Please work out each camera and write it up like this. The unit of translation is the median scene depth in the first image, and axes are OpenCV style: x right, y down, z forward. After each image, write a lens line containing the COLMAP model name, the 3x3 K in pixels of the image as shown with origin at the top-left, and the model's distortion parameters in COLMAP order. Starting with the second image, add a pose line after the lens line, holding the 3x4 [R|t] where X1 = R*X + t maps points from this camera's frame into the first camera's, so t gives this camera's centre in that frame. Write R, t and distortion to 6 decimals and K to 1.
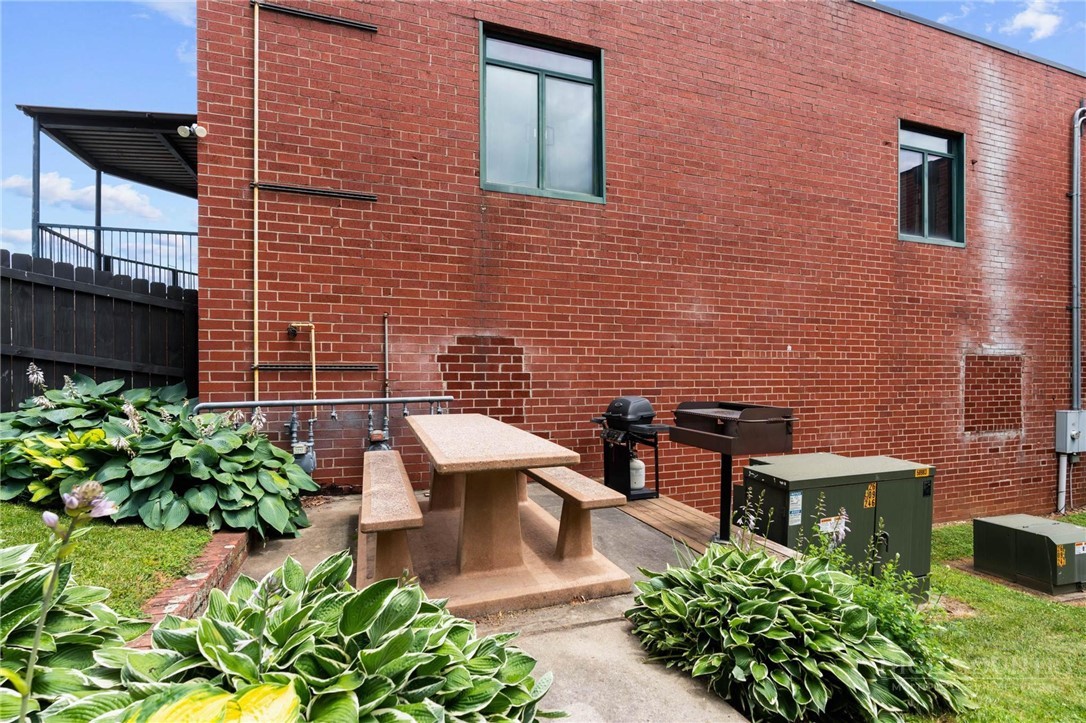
lens RADIAL K [[483.1, 0, 526.1], [0, 483.1, 374.9], [0, 0, 1]] dist [-0.004146, 0.000206]
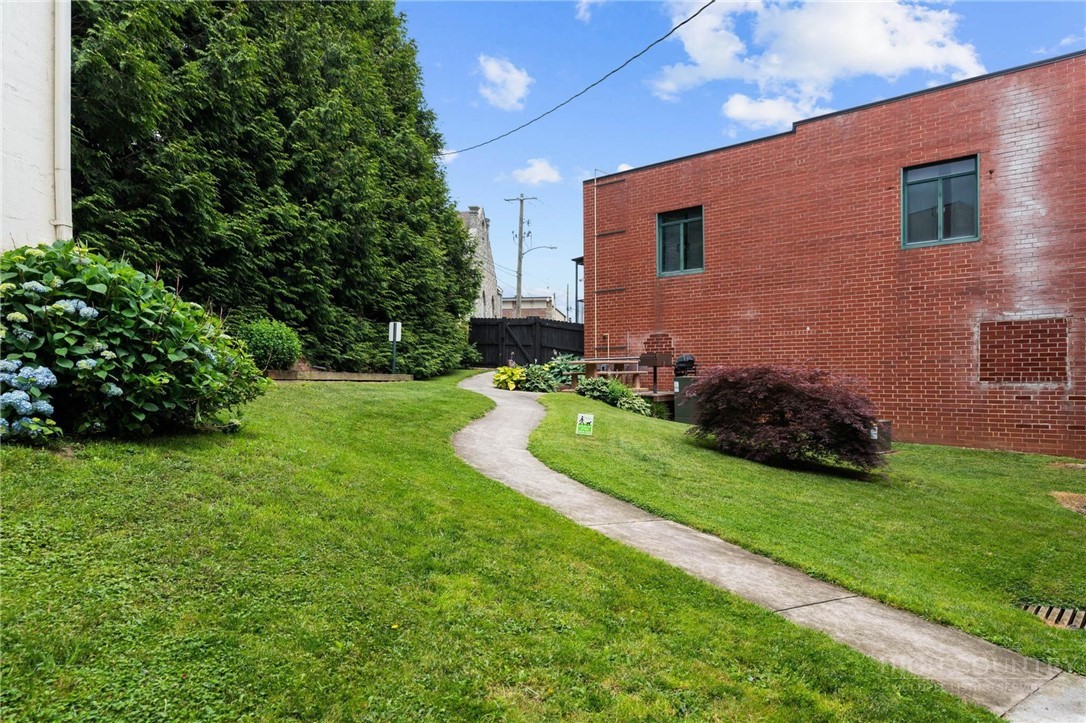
lens RADIAL K [[700.1, 0, 543.0], [0, 700.1, 361.5], [0, 0, 1]] dist [-0.002908, -0.001341]
pose [[0.502772, -0.021404, -0.864154, 2.866348], [0.003670, 0.999737, -0.022627, 0.151899], [0.864411, 0.008205, 0.502718, -1.437470]]
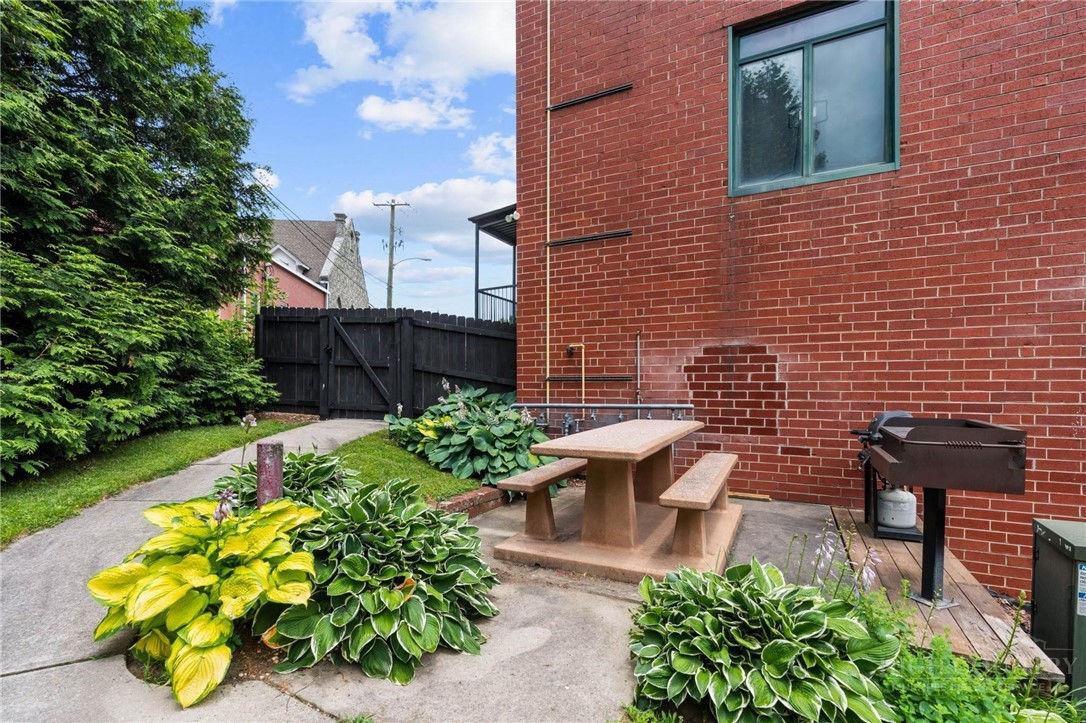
lens RADIAL K [[490.4, 0, 544.4], [0, 490.4, 390.4], [0, 0, 1]] dist [0.002822, 0.000902]
pose [[0.706017, 0.007814, -0.708152, 0.357369], [-0.001291, 0.999952, 0.009747, 0.003027], [0.708194, -0.005967, 0.705993, 0.014784]]
